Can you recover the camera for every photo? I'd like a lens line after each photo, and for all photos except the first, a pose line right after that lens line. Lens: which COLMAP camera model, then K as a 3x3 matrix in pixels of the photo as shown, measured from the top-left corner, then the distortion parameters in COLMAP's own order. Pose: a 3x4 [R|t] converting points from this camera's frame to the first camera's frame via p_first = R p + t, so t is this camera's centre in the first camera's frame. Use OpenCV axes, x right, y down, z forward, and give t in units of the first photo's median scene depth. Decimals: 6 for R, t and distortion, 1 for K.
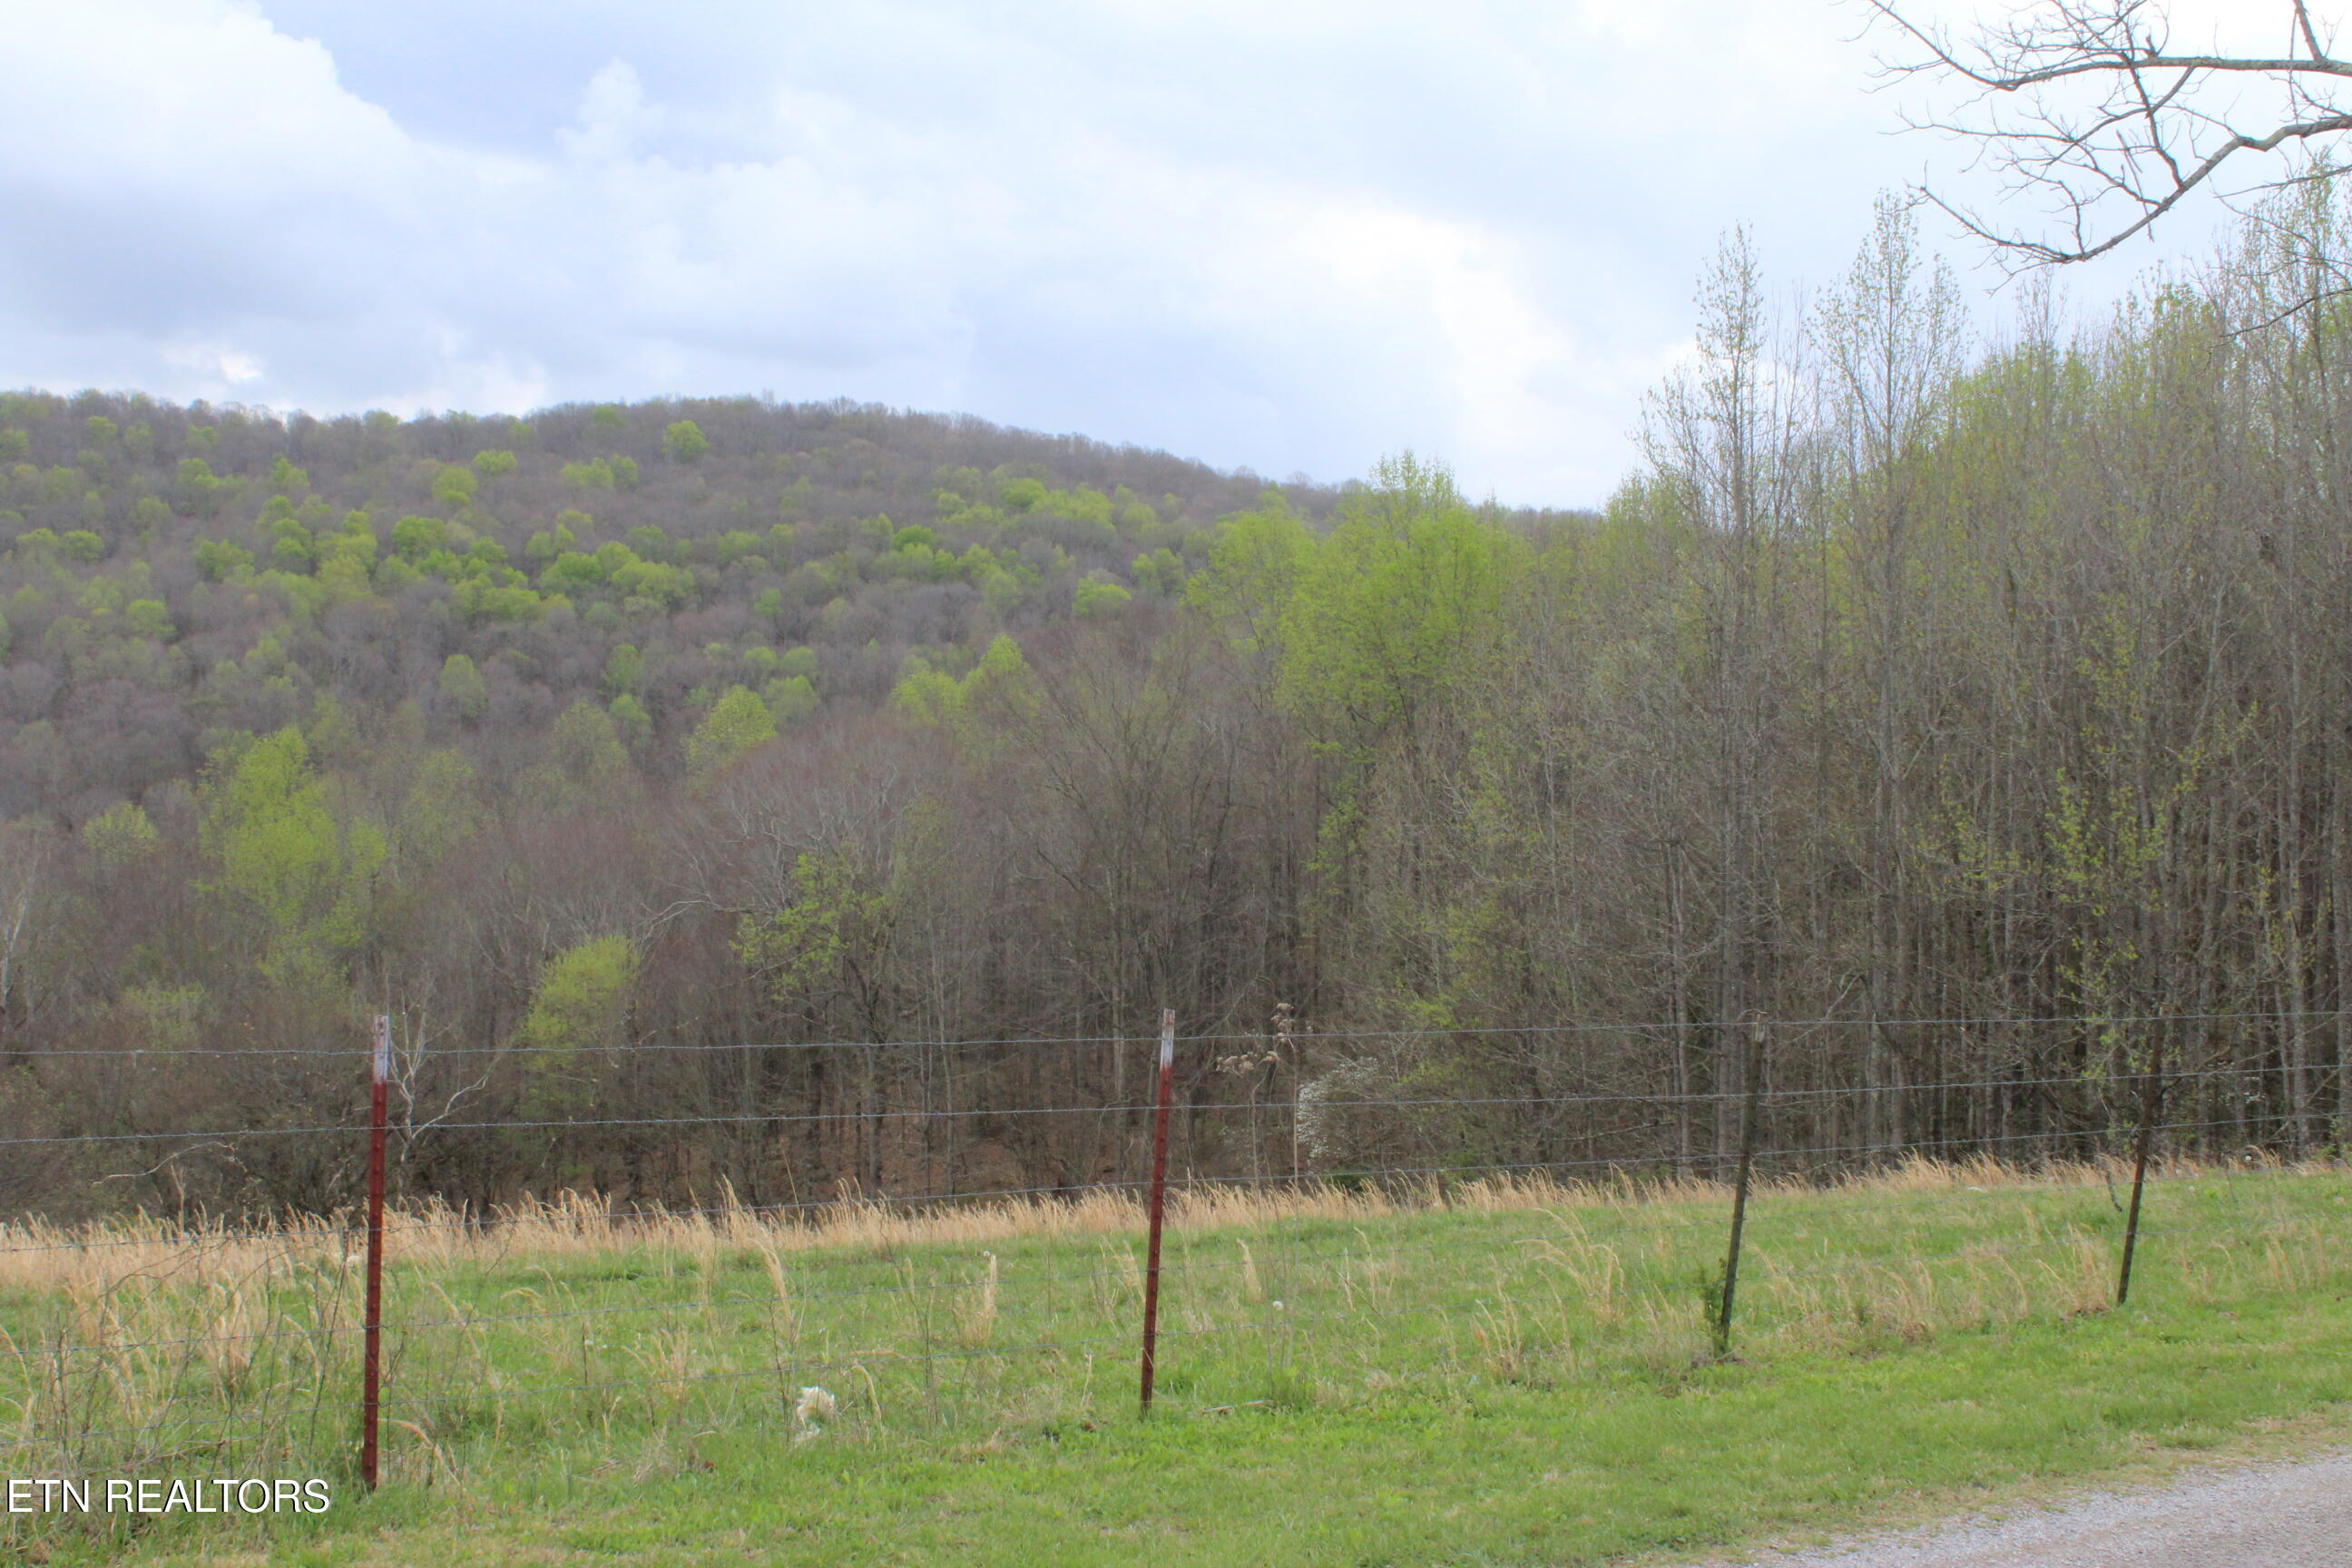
lens RADIAL K [[2798.5, 0, 1132.8], [0, 2798.5, 779.6], [0, 0, 1]] dist [-0.112897, 0.184535]
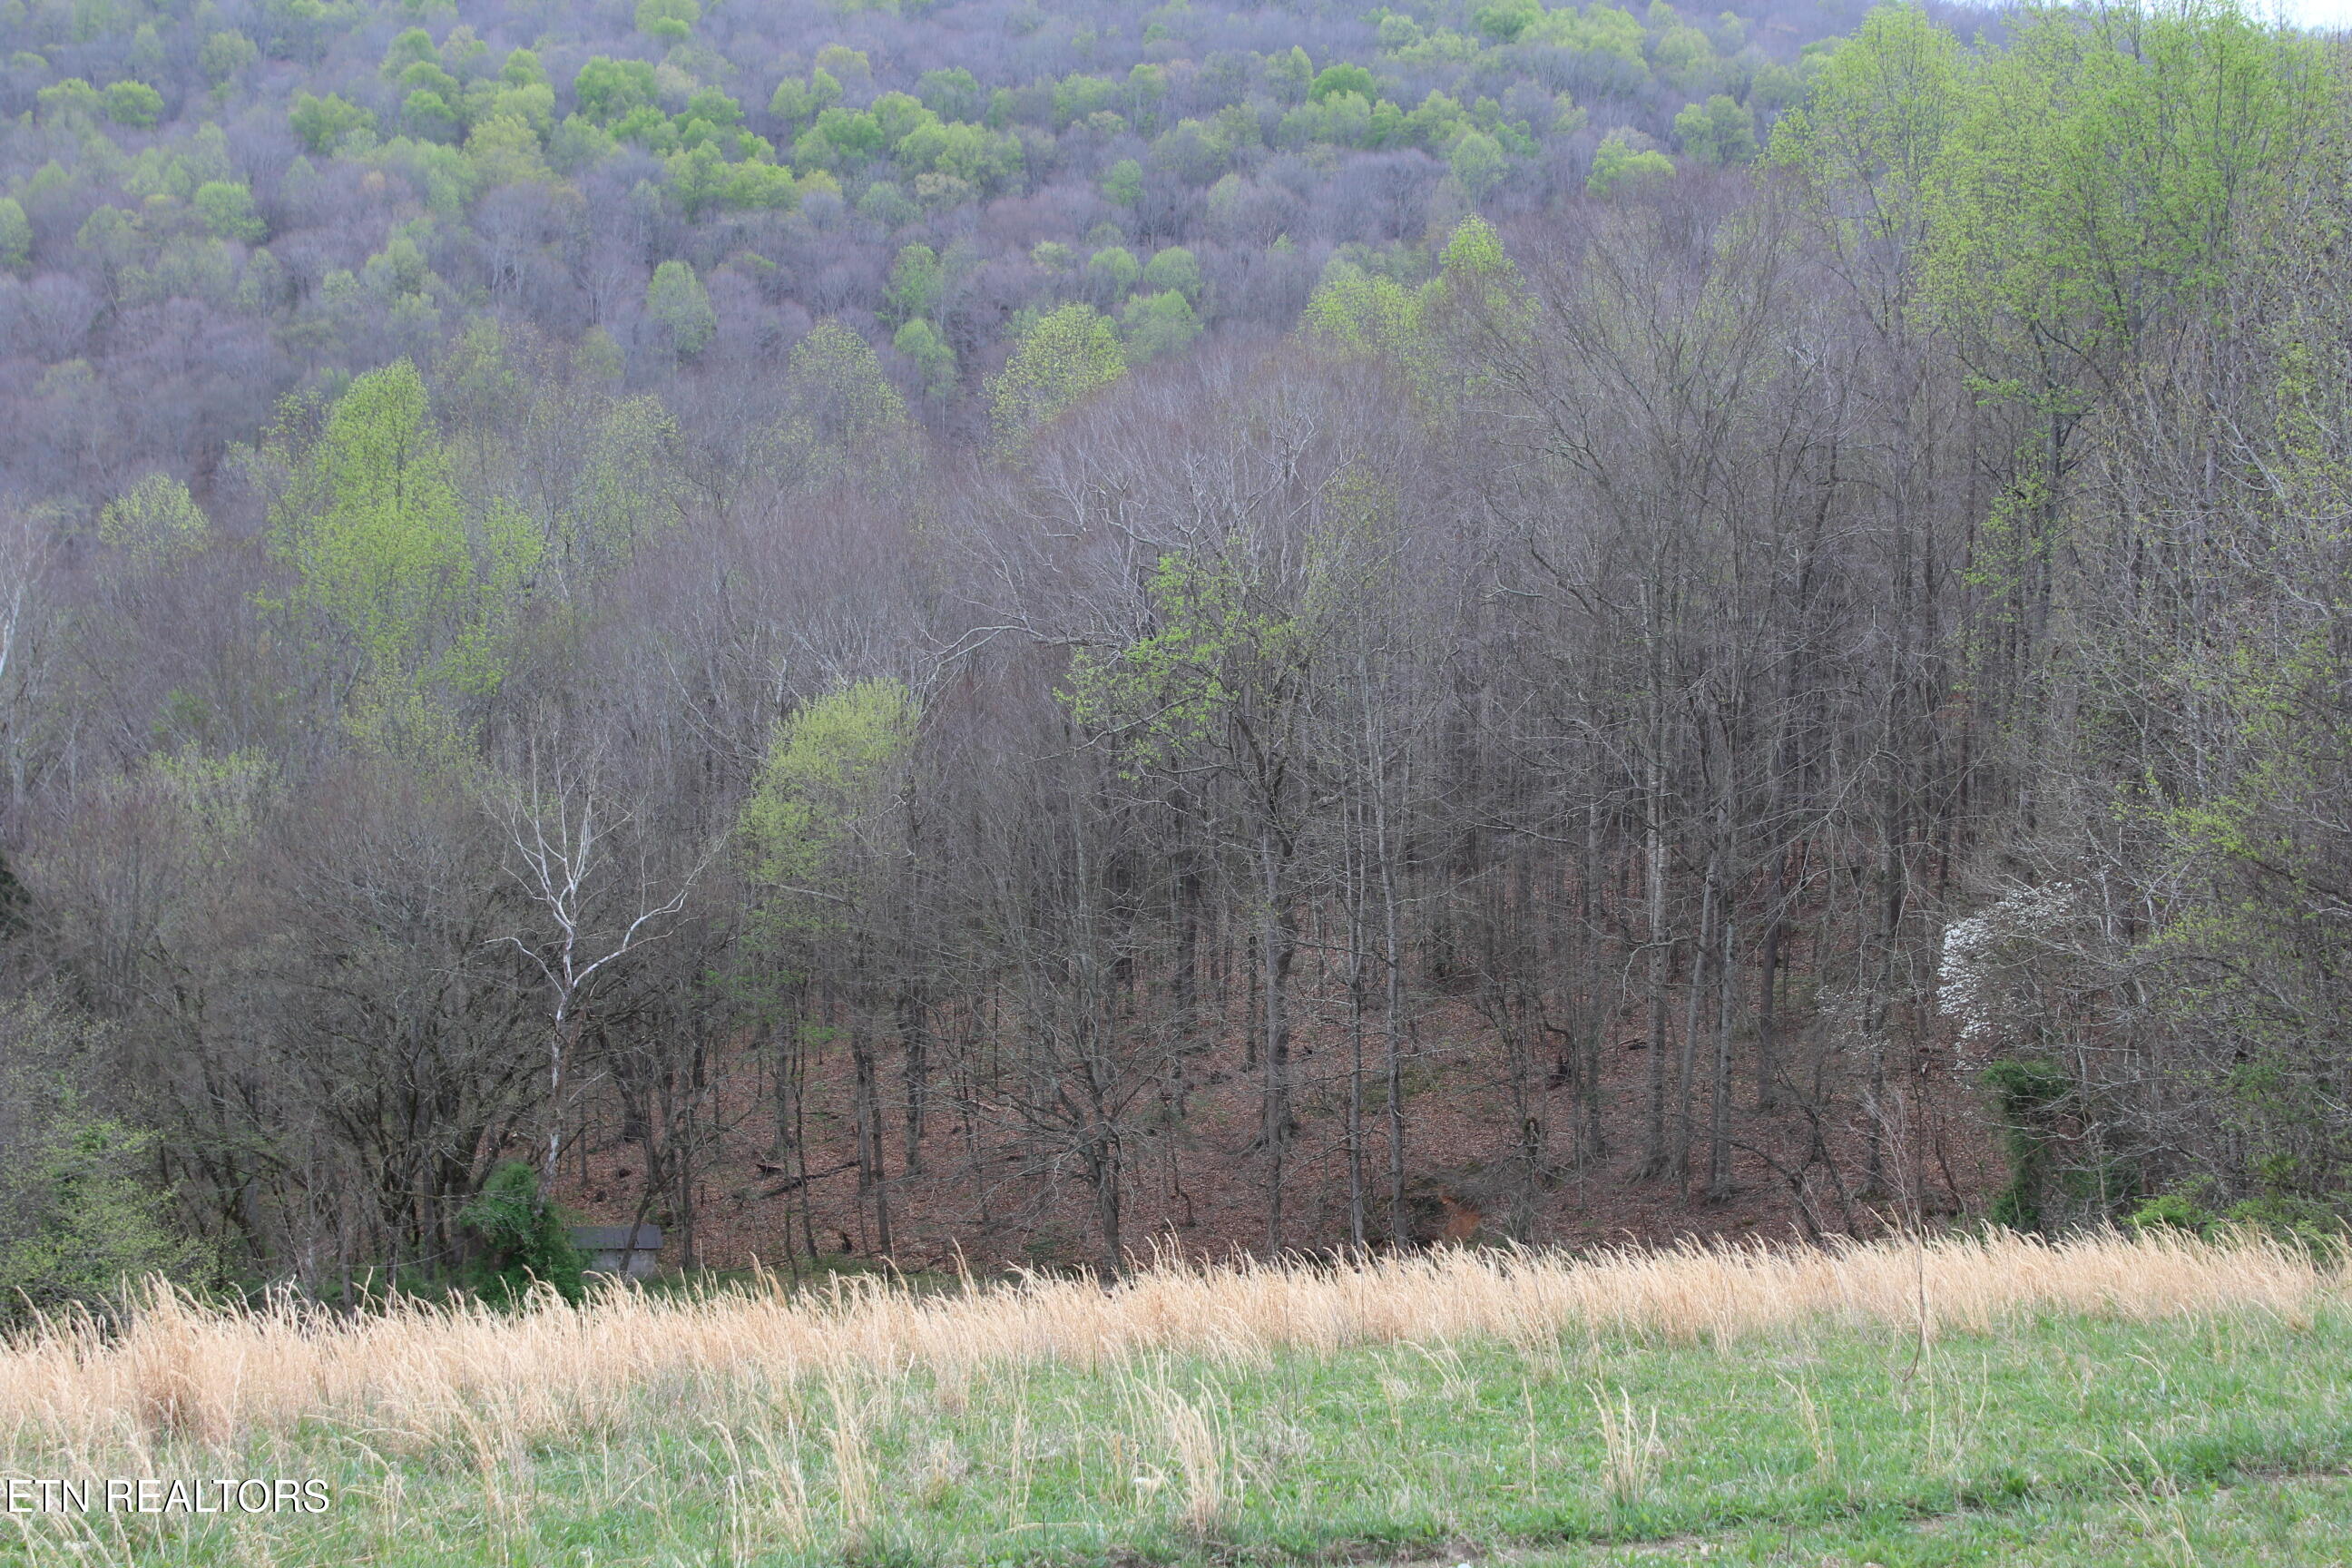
lens RADIAL K [[3467.6, 0, 1180.1], [0, 3467.6, 779.2], [0, 0, 1]] dist [-0.026532, 0.017772]
pose [[0.991860, 0.012173, -0.126750, -0.012490], [-0.000692, 0.995921, 0.090227, 0.005826], [0.127331, -0.089404, 0.987823, 0.198700]]
